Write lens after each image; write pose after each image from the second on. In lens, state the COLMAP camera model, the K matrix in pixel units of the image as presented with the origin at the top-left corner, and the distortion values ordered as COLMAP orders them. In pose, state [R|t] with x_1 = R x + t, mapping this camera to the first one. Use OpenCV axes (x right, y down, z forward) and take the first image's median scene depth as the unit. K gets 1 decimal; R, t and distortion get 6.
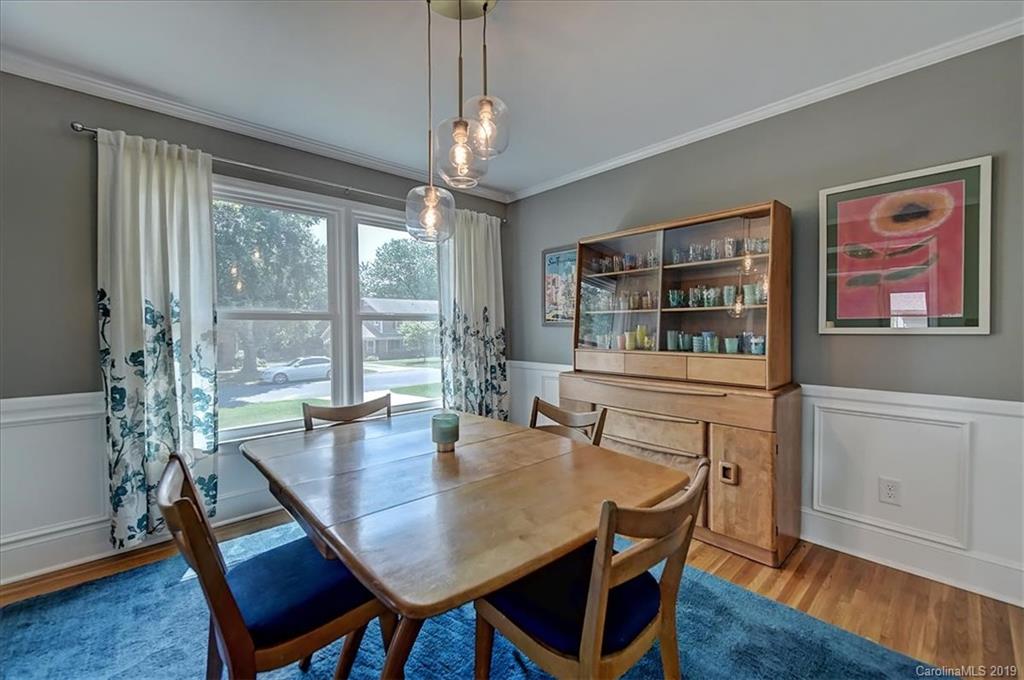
lens RADIAL K [[420.9, 0, 515.8], [0, 420.9, 335.4], [0, 0, 1]] dist [0.003959, -0.000671]
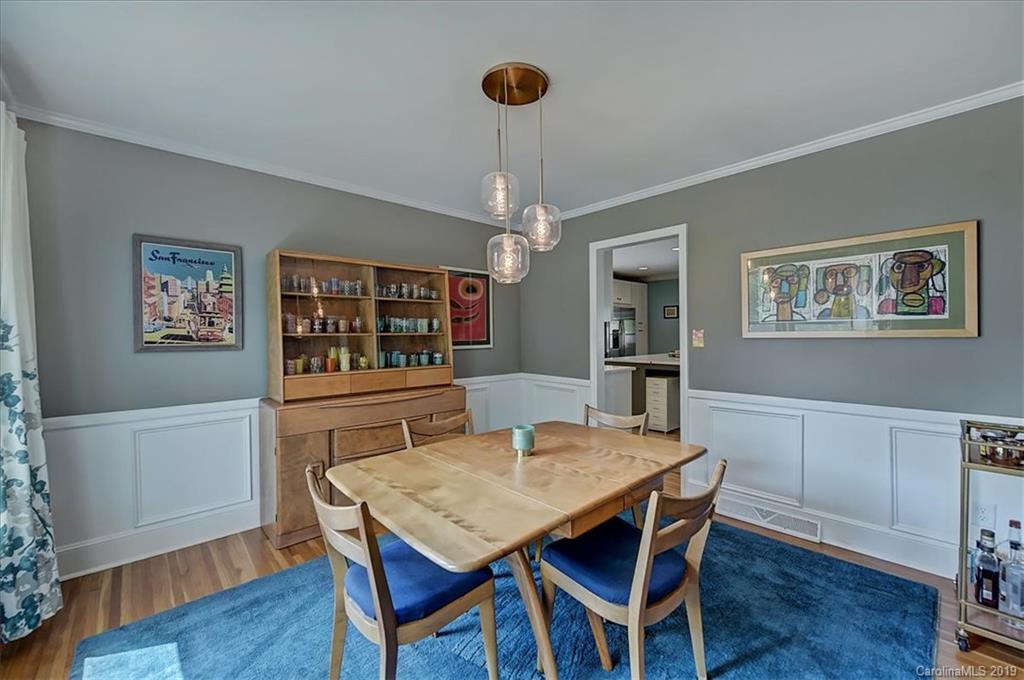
lens RADIAL K [[420.9, 0, 505.5], [0, 420.9, 333.4], [0, 0, 1]] dist [0.003959, -0.000671]
pose [[0.018520, -0.009578, 0.999783, -0.666072], [0.012732, 0.999875, 0.009343, -0.055922], [-0.999747, 0.012556, 0.018640, 0.483706]]
